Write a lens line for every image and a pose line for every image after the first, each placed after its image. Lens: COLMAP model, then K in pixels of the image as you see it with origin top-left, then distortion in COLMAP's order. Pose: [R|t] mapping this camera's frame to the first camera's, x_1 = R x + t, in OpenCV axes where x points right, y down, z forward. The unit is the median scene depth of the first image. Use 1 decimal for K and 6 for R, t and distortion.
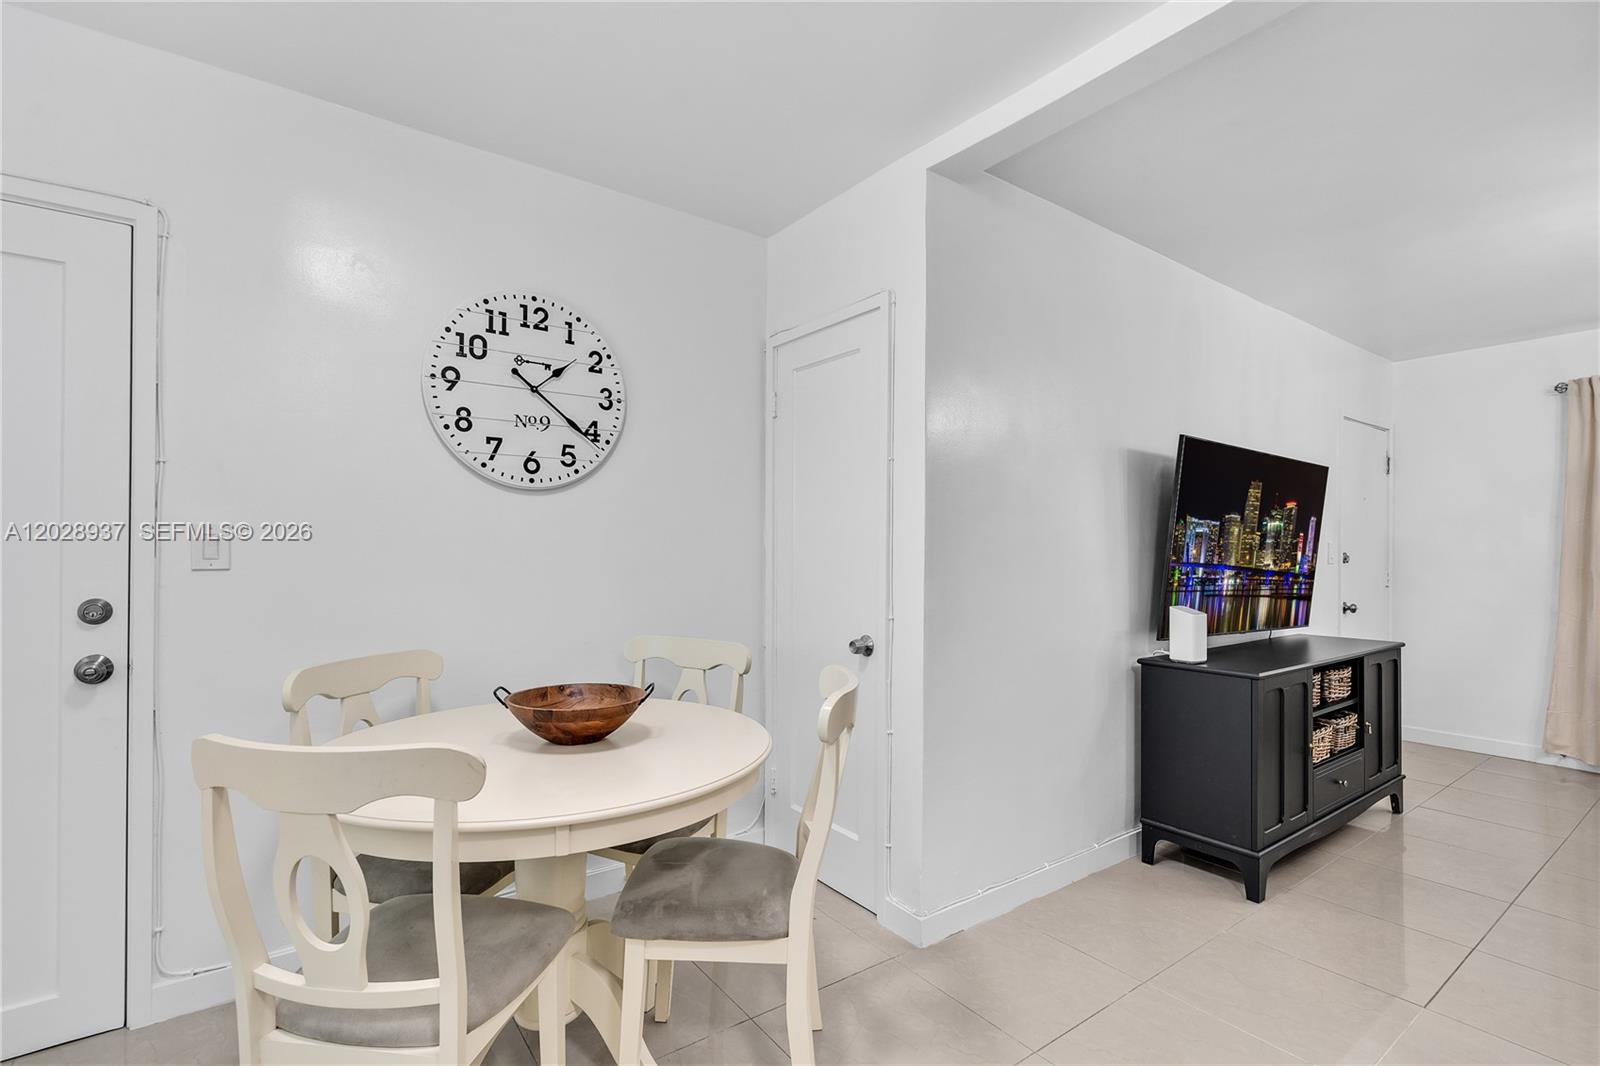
lens RADIAL K [[729.5, 0, 801.0], [0, 729.5, 546.6], [0, 0, 1]] dist [-0.002243, 0.000927]
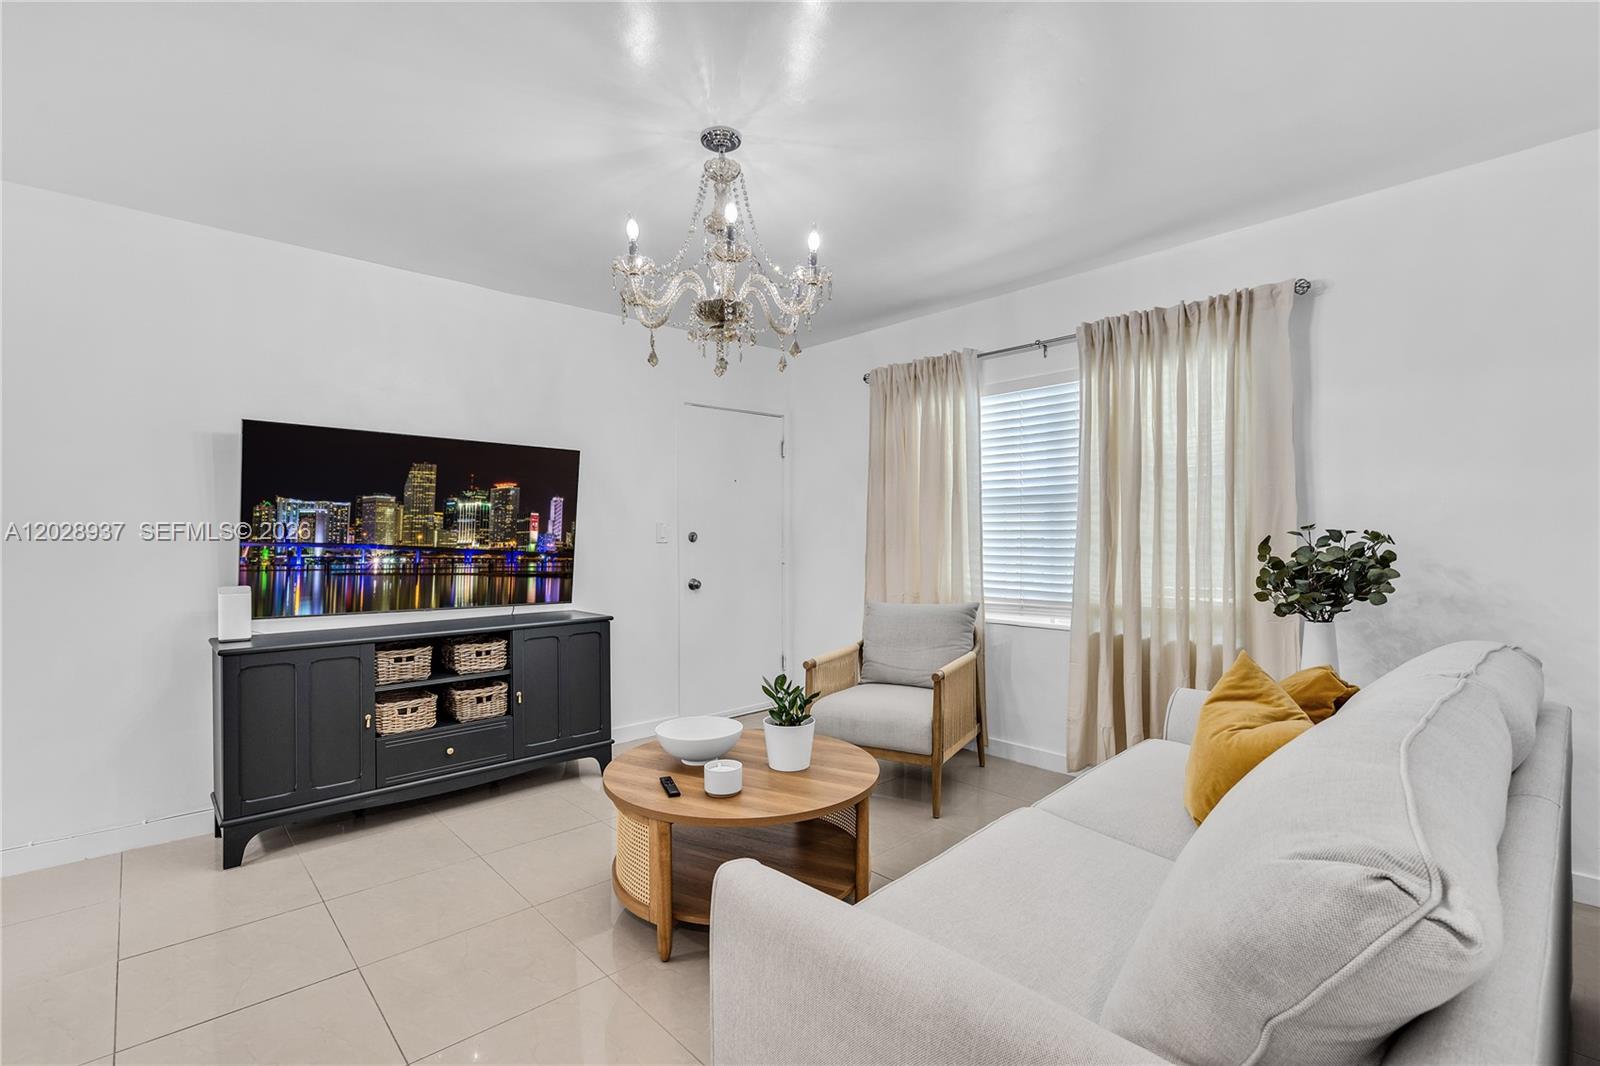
lens RADIAL K [[729.5, 0, 801.0], [0, 729.5, 546.6], [0, 0, 1]] dist [-0.002243, 0.000927]
pose [[0.993357, -0.016735, 0.113851, 1.015342], [0.015160, 0.999777, 0.014691, 0.021329], [-0.114071, -0.012867, 0.993389, -0.086012]]
